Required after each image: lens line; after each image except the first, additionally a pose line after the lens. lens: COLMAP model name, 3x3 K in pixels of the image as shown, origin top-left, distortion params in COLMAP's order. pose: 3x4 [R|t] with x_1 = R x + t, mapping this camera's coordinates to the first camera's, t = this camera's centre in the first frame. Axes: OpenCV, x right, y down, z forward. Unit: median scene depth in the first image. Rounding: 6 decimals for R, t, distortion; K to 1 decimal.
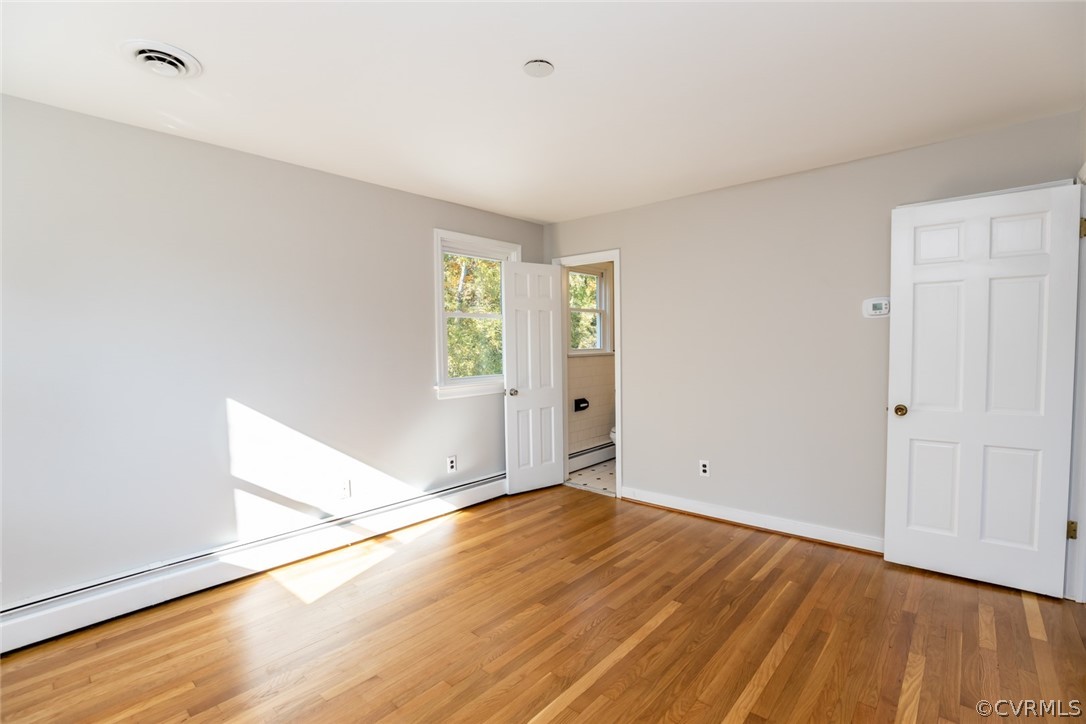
lens RADIAL K [[496.2, 0, 547.3], [0, 496.2, 362.9], [0, 0, 1]] dist [-0.027731, 0.001066]
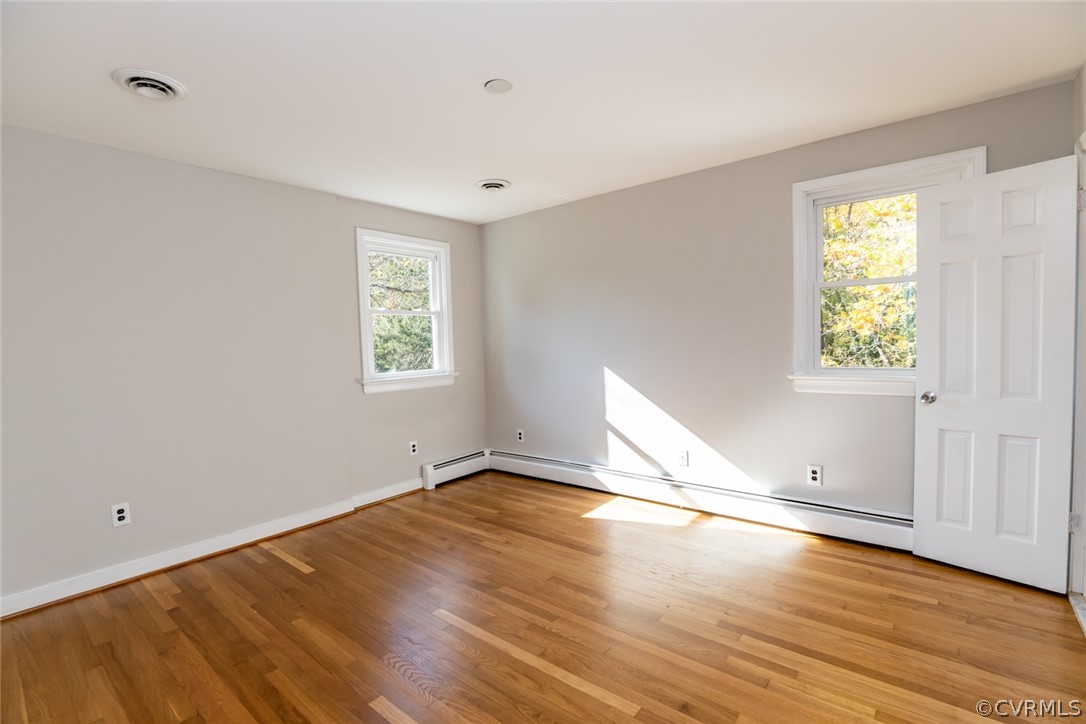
lens RADIAL K [[496.2, 0, 547.3], [0, 496.2, 362.9], [0, 0, 1]] dist [-0.027731, 0.001066]
pose [[0.033734, 0.056635, -0.997825, 0.694835], [-0.008104, 0.998376, 0.056393, -0.020242], [0.999398, 0.006184, 0.034138, 0.657633]]
